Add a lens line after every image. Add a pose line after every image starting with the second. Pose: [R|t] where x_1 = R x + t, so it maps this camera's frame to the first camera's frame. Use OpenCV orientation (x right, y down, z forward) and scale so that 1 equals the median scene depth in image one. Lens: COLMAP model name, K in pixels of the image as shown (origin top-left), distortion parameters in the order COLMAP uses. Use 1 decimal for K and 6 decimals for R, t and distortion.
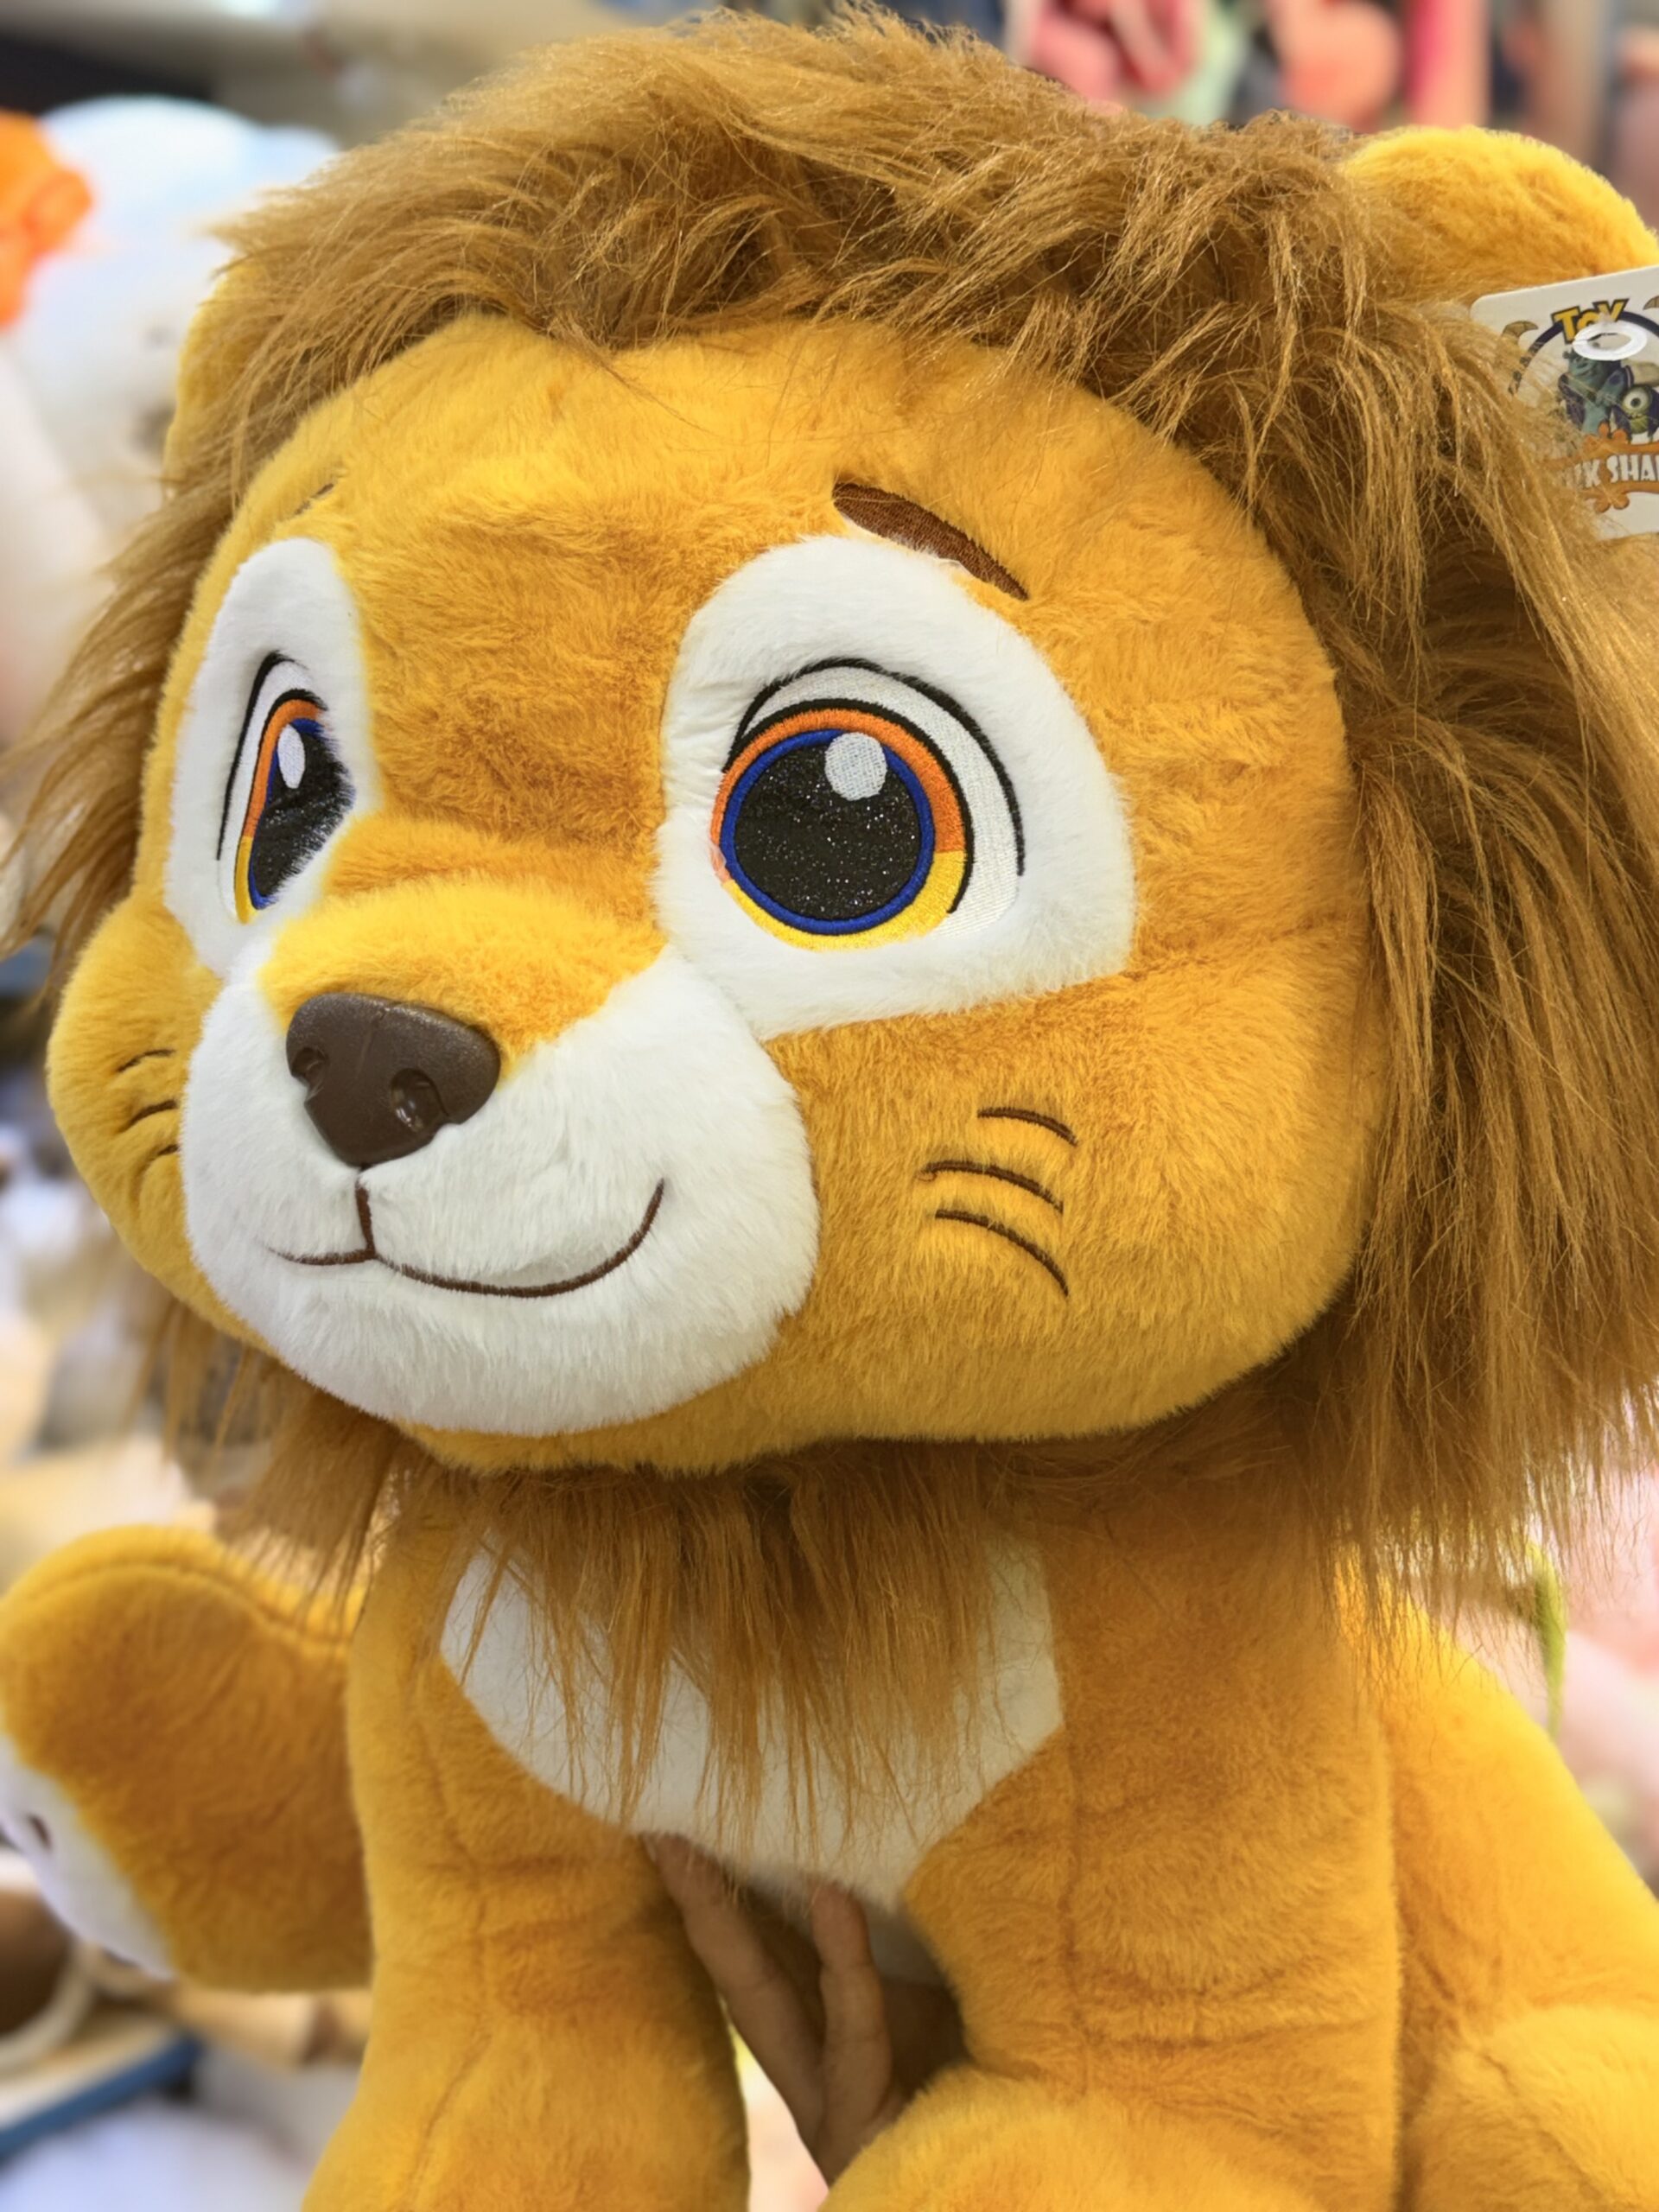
lens RADIAL K [[2832.2, 0, 829.5], [0, 2832.2, 1106.0], [0, 0, 1]] dist [0.172662, -0.246321]
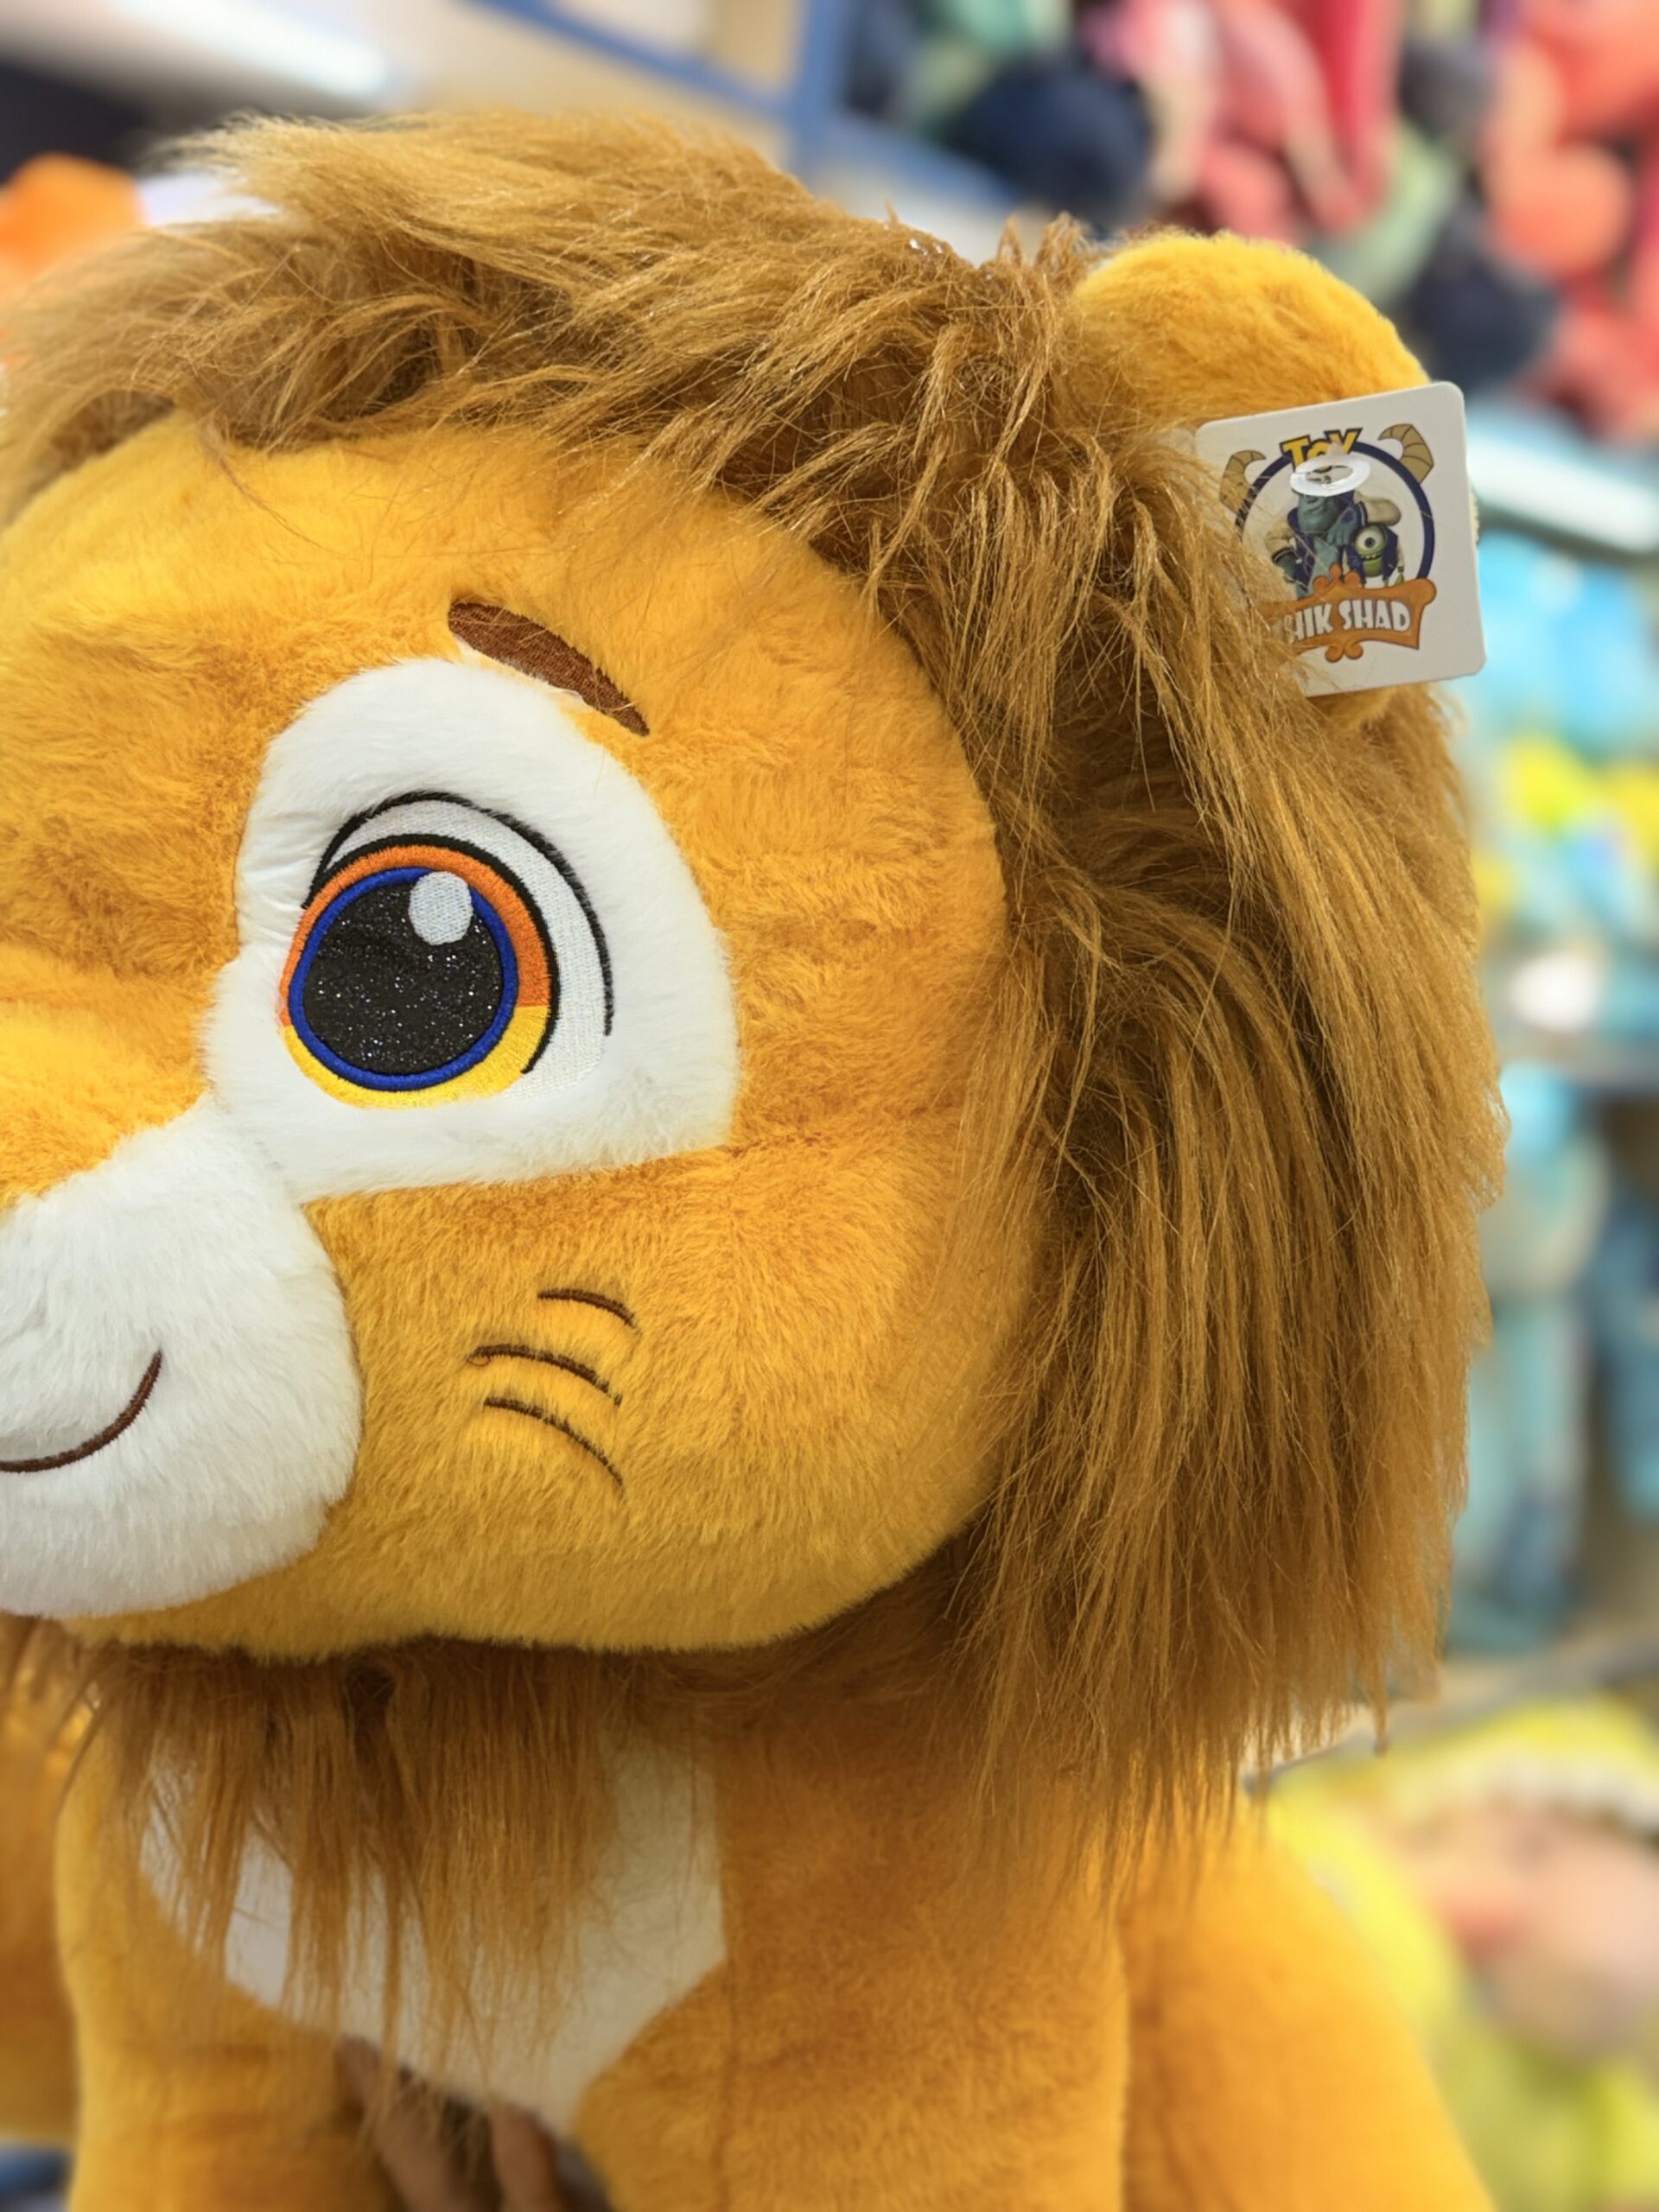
lens RADIAL K [[2832.2, 0, 829.5], [0, 2832.2, 1106.0], [0, 0, 1]] dist [0.172662, -0.246321]
pose [[0.990659, 0.050608, -0.126622, 0.251779], [-0.054209, 0.998213, -0.025157, -0.039114], [0.125123, 0.031786, 0.991632, 0.104267]]
